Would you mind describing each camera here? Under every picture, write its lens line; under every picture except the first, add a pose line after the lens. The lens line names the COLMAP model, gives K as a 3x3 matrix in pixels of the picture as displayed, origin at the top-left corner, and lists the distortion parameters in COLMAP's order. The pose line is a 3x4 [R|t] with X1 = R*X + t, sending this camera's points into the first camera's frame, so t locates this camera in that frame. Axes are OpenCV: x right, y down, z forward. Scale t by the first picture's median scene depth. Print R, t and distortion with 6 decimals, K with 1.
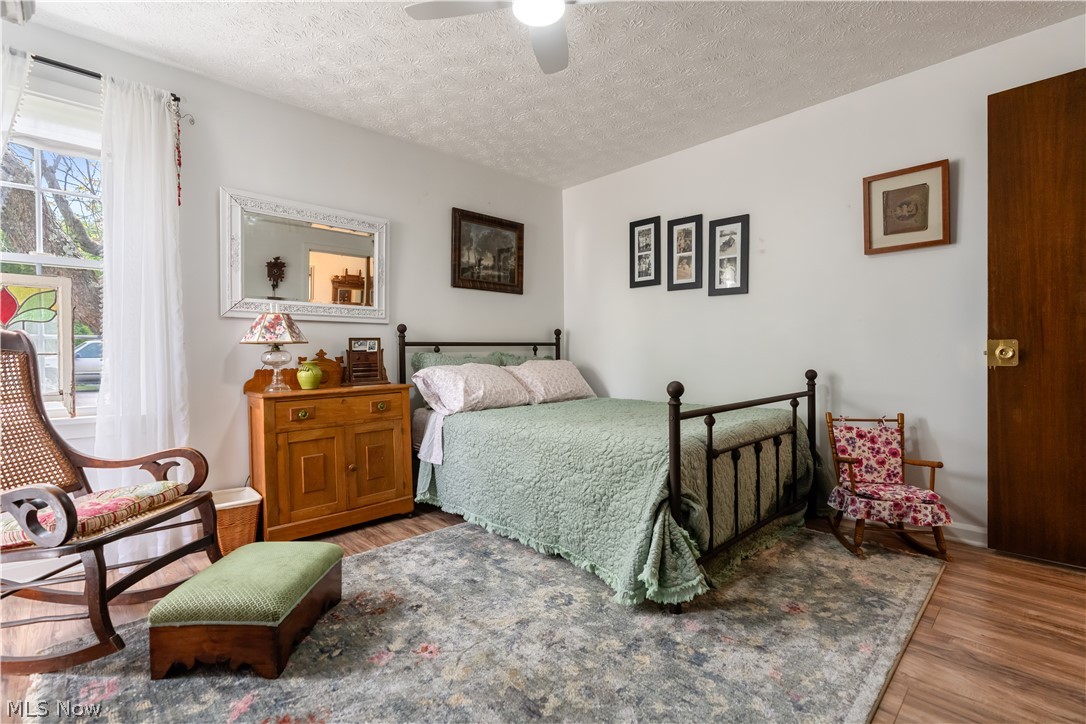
lens RADIAL K [[492.8, 0, 543.7], [0, 492.8, 357.4], [0, 0, 1]] dist [-0.005181, 0.000714]
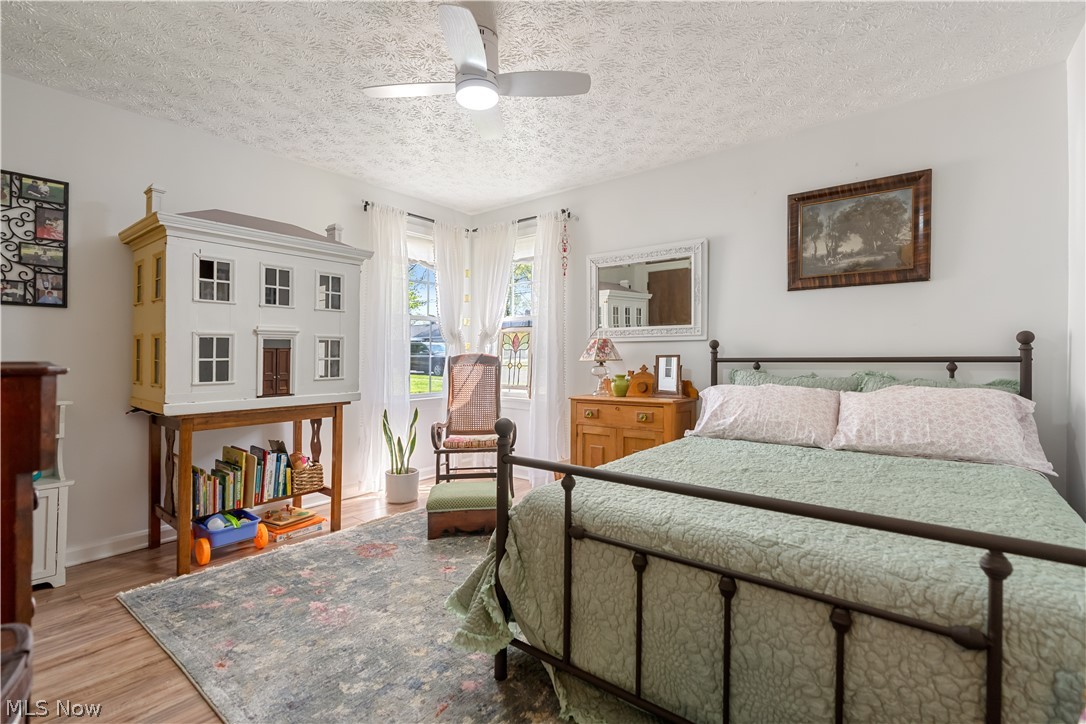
lens RADIAL K [[492.8, 0, 543.0], [0, 492.8, 355.3], [0, 0, 1]] dist [-0.005181, 0.000714]
pose [[0.129500, 0.003226, -0.991574, 0.634264], [-0.010559, 0.999942, 0.001874, -0.034860], [0.991523, 0.010228, 0.129527, 0.527926]]
